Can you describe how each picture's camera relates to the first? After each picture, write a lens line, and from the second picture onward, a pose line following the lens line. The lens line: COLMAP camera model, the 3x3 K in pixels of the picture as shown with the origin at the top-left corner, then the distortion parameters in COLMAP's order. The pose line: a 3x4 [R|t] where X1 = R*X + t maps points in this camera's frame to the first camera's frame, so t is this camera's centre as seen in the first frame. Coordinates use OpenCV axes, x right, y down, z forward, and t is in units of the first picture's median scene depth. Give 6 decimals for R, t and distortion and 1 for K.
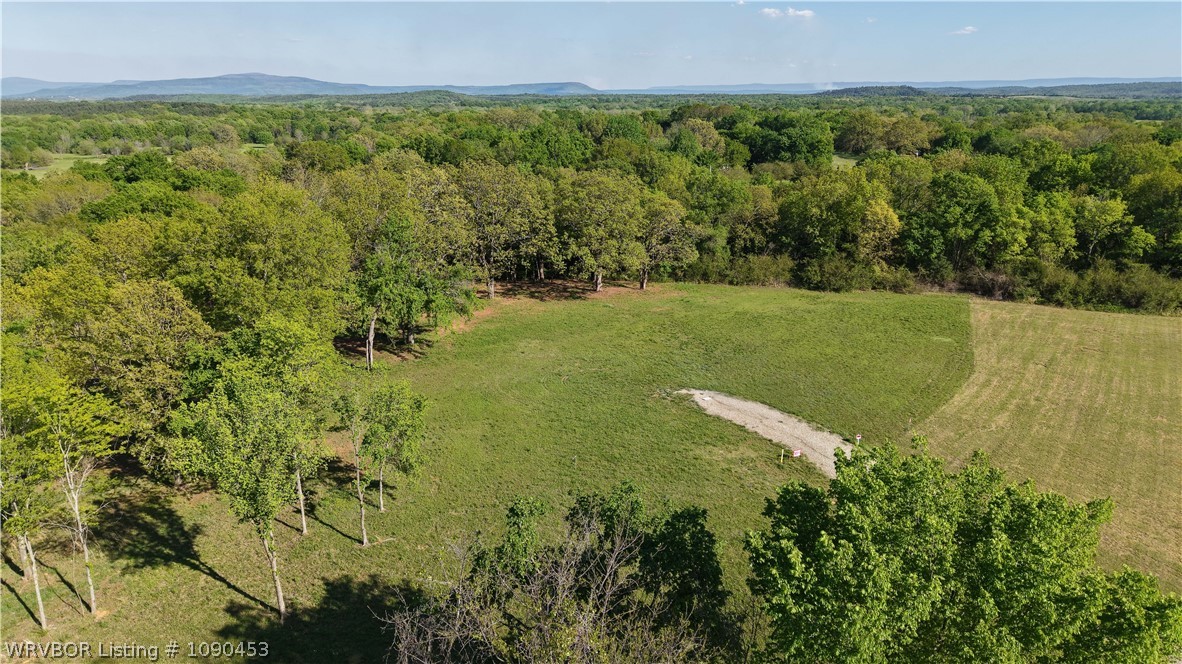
lens RADIAL K [[797.3, 0, 591.3], [0, 797.3, 334.8], [0, 0, 1]] dist [0.051493, -0.057619]
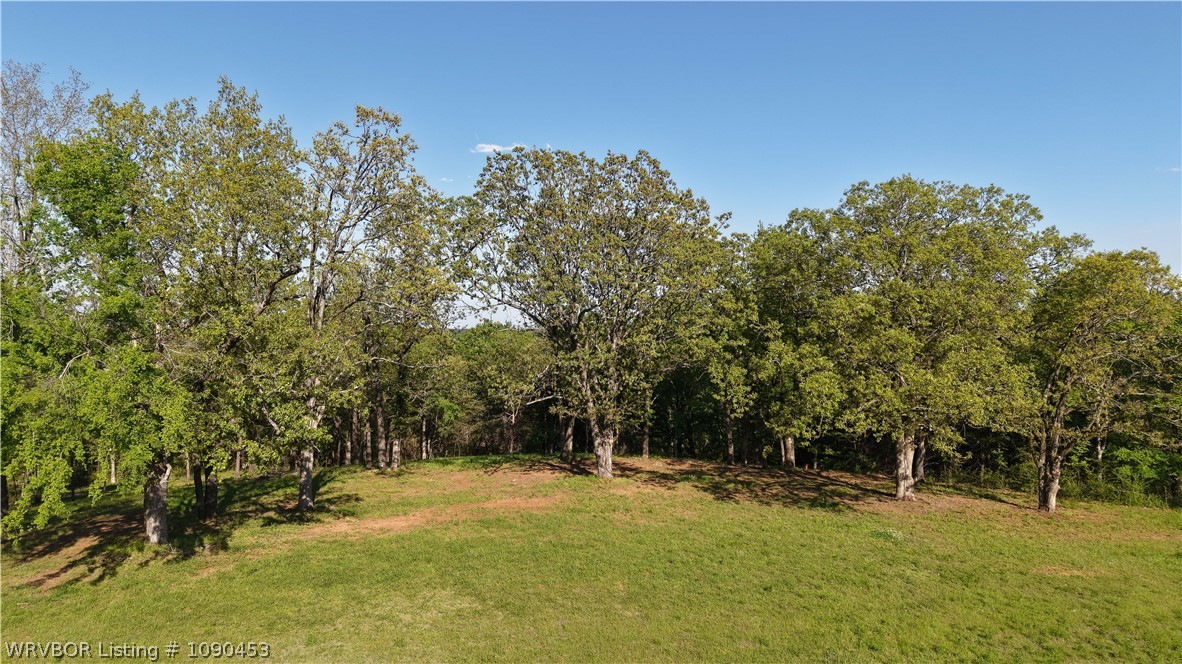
lens RADIAL K [[797.3, 0, 600.1], [0, 797.3, 331.2], [0, 0, 1]] dist [0.051493, -0.057619]
pose [[0.838525, -0.005861, -0.544832, 0.094079], [-0.155603, 0.955723, -0.249763, -0.014078], [0.522172, 0.294210, 0.800485, 0.591623]]
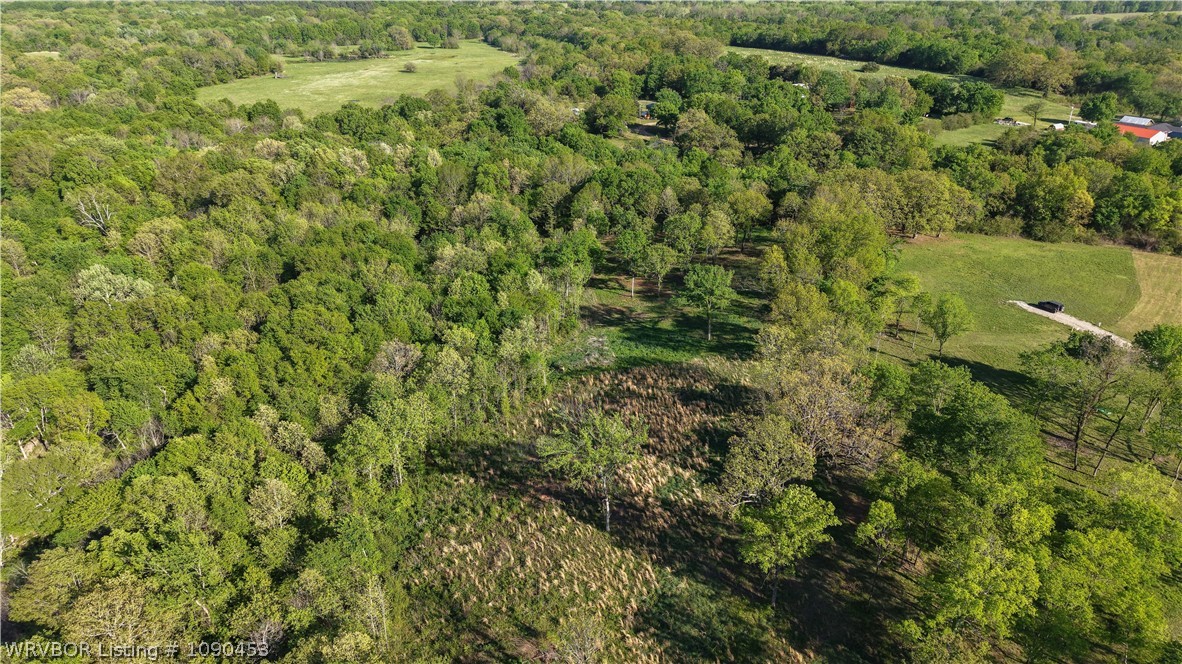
lens RADIAL K [[797.3, 0, 581.5], [0, 797.3, 326.9], [0, 0, 1]] dist [0.051493, -0.057619]
pose [[0.995577, 0.044281, -0.082855, -0.565781], [-0.032174, 0.989324, 0.142139, -0.088491], [0.088264, -0.138845, 0.986373, -0.859442]]
